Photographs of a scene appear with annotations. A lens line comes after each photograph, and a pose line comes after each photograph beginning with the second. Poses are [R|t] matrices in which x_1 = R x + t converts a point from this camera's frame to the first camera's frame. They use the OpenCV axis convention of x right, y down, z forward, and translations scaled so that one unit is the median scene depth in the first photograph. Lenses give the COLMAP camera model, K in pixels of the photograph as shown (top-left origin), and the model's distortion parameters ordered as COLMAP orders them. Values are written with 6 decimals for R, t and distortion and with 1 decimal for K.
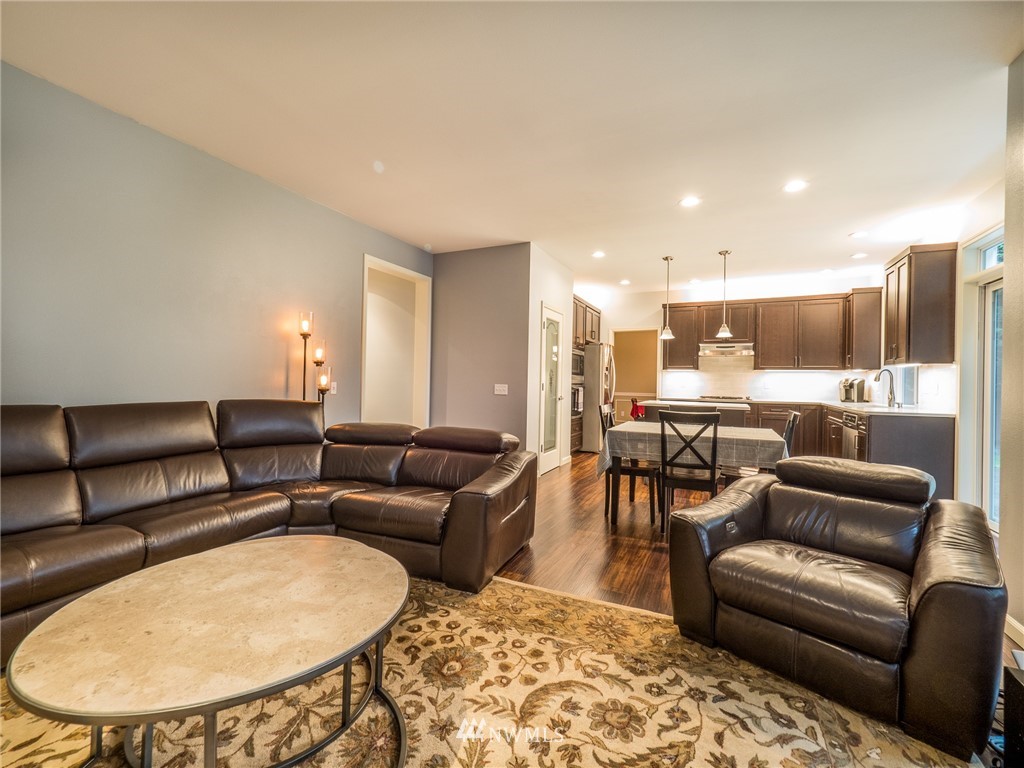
lens RADIAL K [[444.3, 0, 506.7], [0, 444.3, 381.4], [0, 0, 1]] dist [-0.011715, 0.000261]
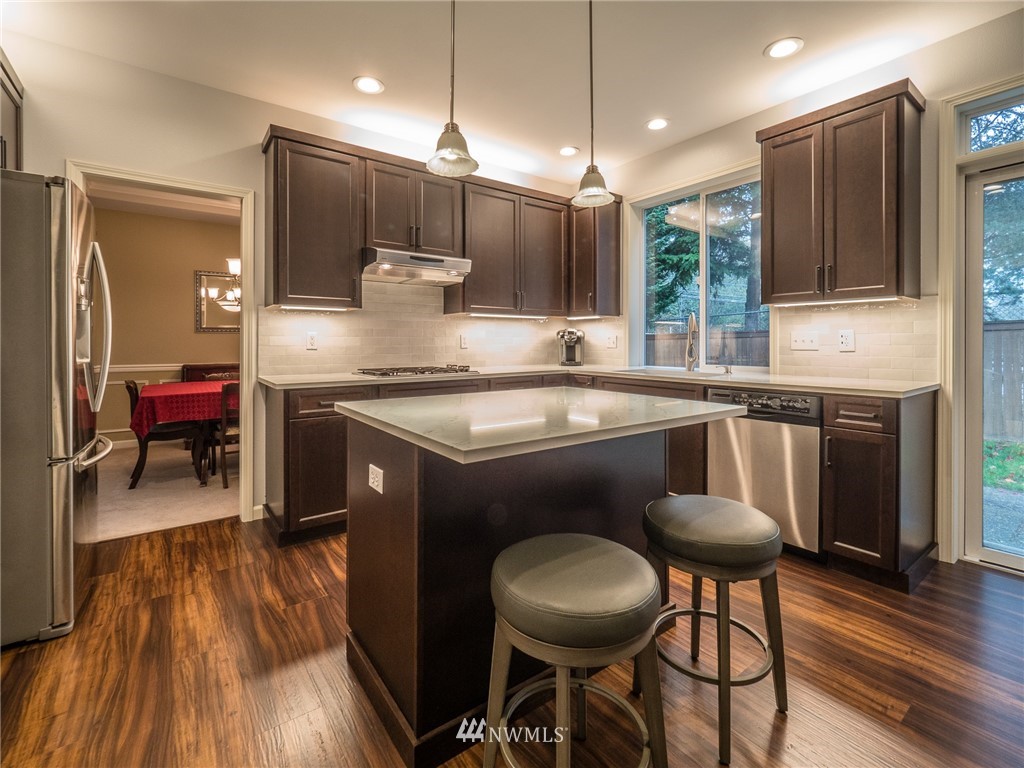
lens RADIAL K [[458.4, 0, 506.7], [0, 458.4, 347.2], [0, 0, 1]] dist [-0.011262, -0.000225]
pose [[0.477082, -0.022212, 0.878578, 0.120422], [0.013810, 0.999747, 0.017777, 0.006078], [-0.878750, 0.003652, 0.477268, 0.729151]]
